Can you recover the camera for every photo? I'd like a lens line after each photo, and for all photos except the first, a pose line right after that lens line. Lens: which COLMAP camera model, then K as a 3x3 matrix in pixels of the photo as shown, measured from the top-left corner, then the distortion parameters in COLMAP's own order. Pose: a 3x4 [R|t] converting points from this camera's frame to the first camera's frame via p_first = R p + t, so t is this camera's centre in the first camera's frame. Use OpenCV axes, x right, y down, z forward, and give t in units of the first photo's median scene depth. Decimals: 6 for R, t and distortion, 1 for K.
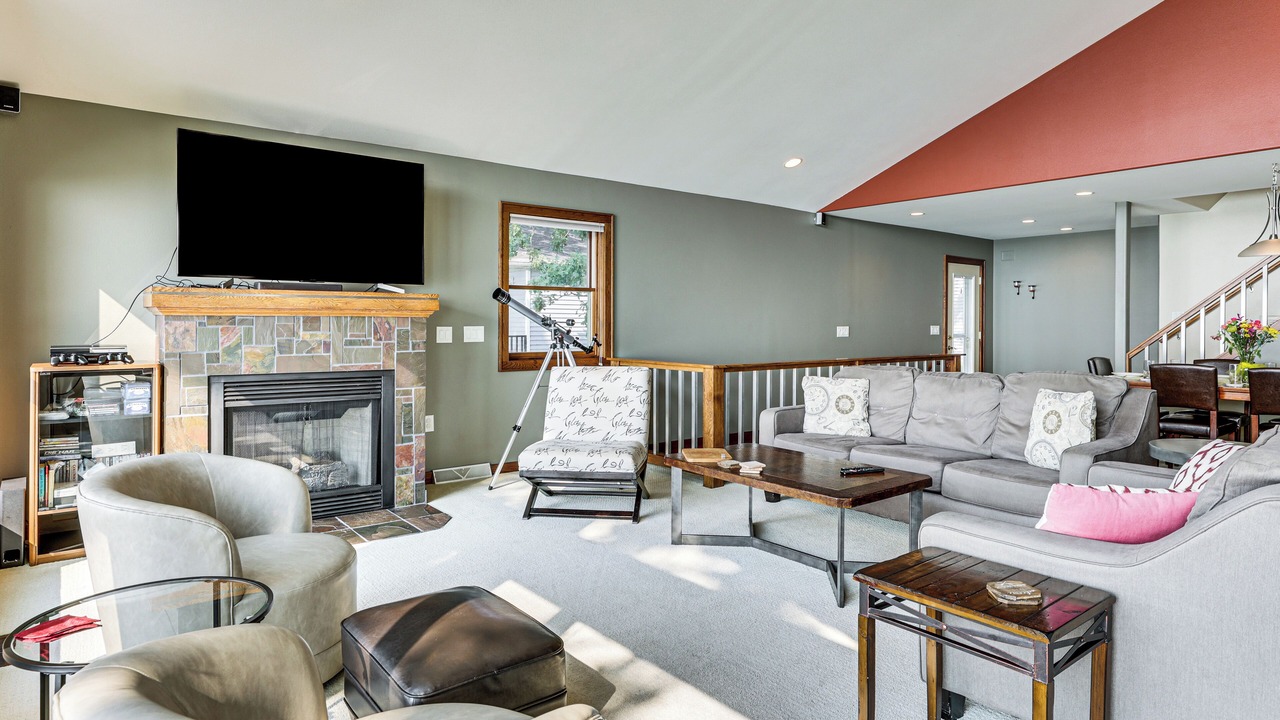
lens RADIAL K [[689.1, 0, 640.0], [0, 689.1, 360.0], [0, 0, 1]] dist [0.000916, 0.000802]
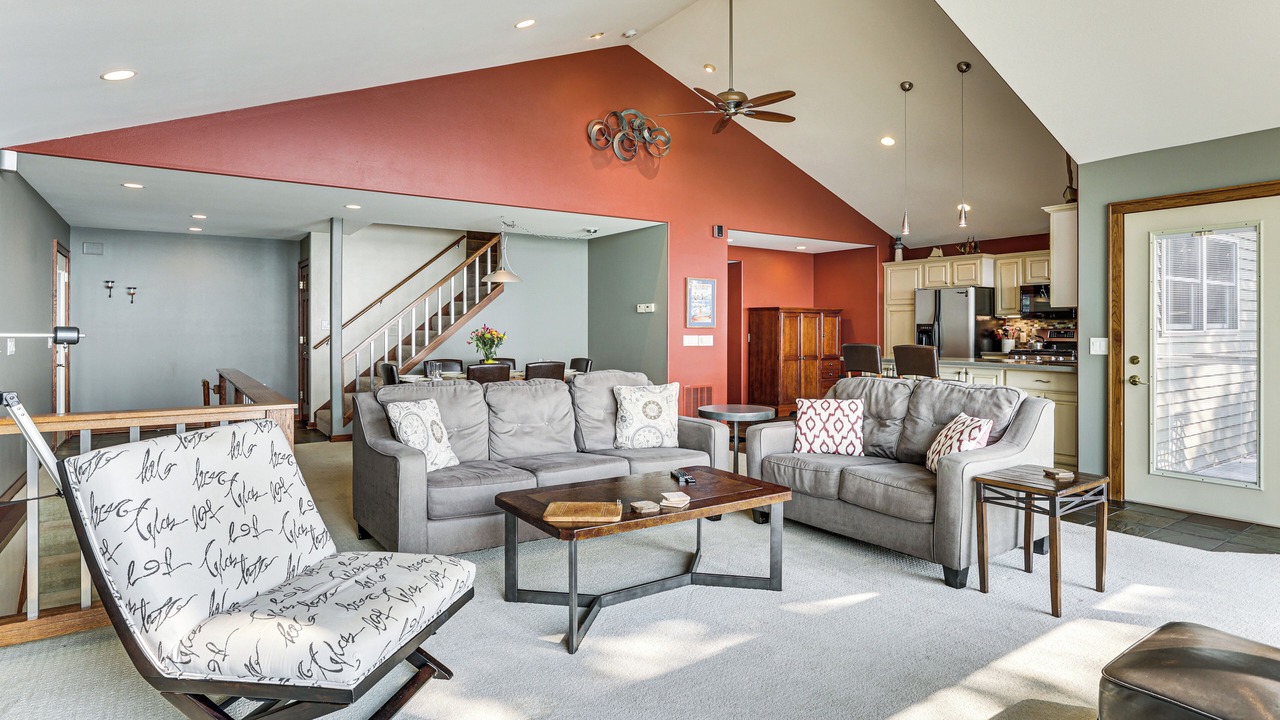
lens RADIAL K [[689.1, 0, 640.0], [0, 689.1, 360.0], [0, 0, 1]] dist [0.000916, 0.000802]
pose [[0.084363, -0.044276, 0.995451, -0.599317], [0.054817, 0.997706, 0.039731, -0.048166], [-0.994926, 0.051216, 0.086597, 0.825336]]
